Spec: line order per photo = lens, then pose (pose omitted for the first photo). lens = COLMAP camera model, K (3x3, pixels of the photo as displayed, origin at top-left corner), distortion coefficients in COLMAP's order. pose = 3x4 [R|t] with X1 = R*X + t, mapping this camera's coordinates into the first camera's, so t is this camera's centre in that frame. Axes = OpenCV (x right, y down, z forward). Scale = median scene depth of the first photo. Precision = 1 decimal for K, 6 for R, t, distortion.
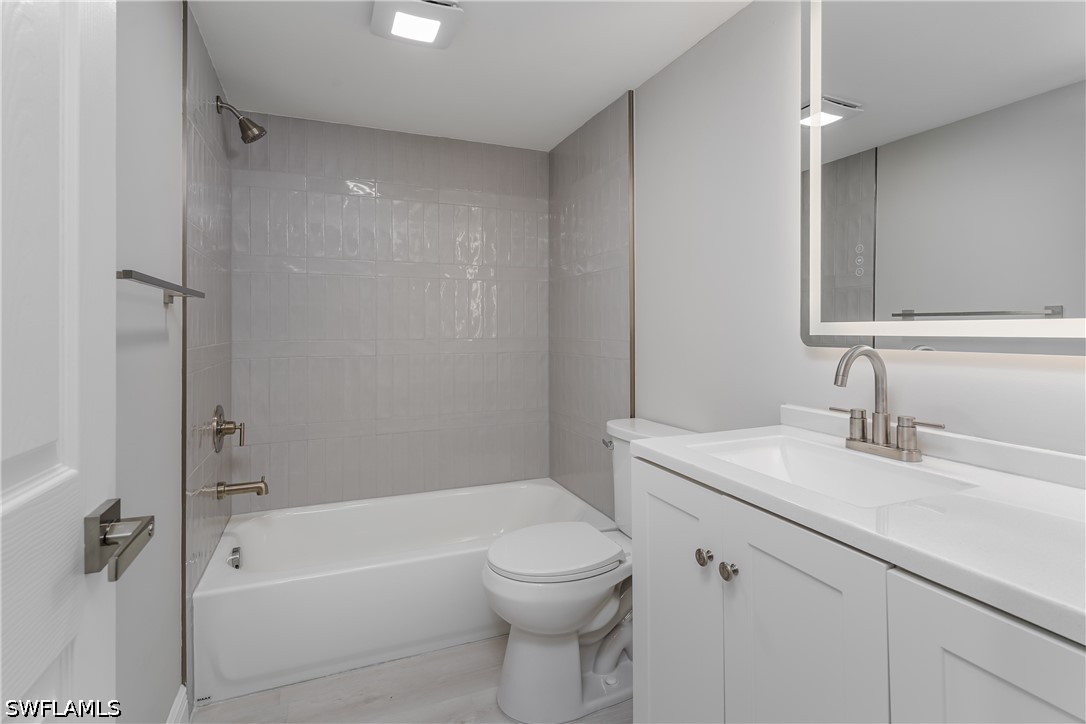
lens RADIAL K [[524.0, 0, 545.0], [0, 524.0, 322.3], [0, 0, 1]] dist [0.000516, -0.000337]
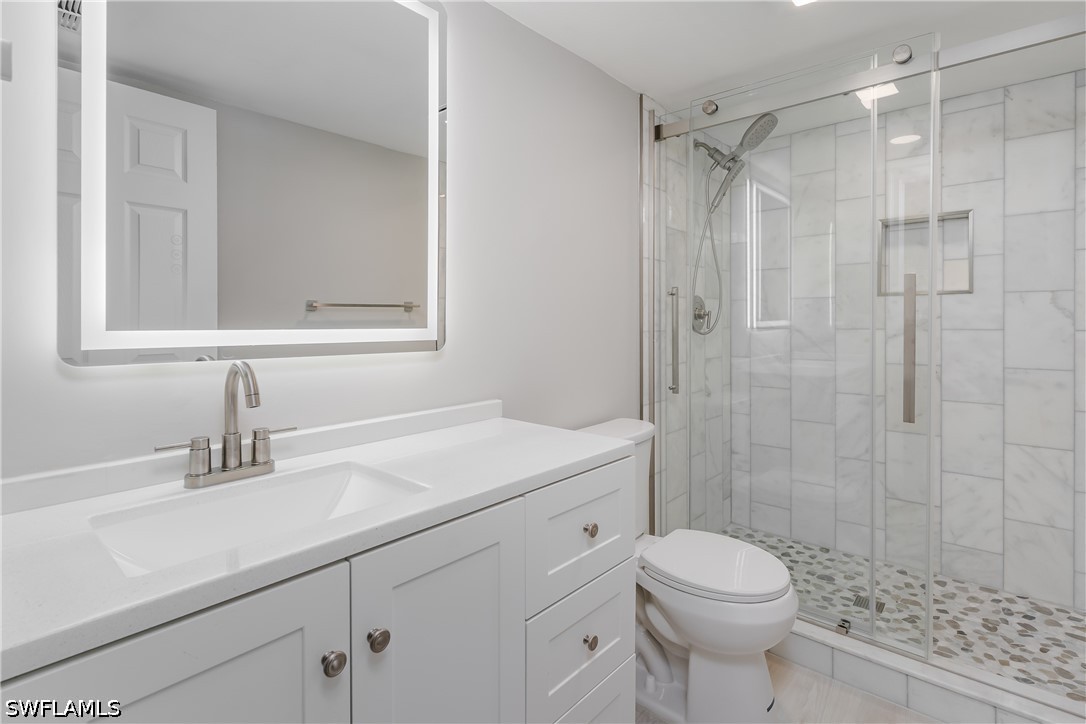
lens RADIAL K [[538.0, 0, 546.1], [0, 538.0, 338.4], [0, 0, 1]] dist [-0.001906, -0.000377]
pose [[-0.444635, -0.007408, 0.895681, -0.402290], [0.005955, 0.999919, 0.011227, 0.007304], [-0.895692, 0.010326, -0.444555, 0.925153]]
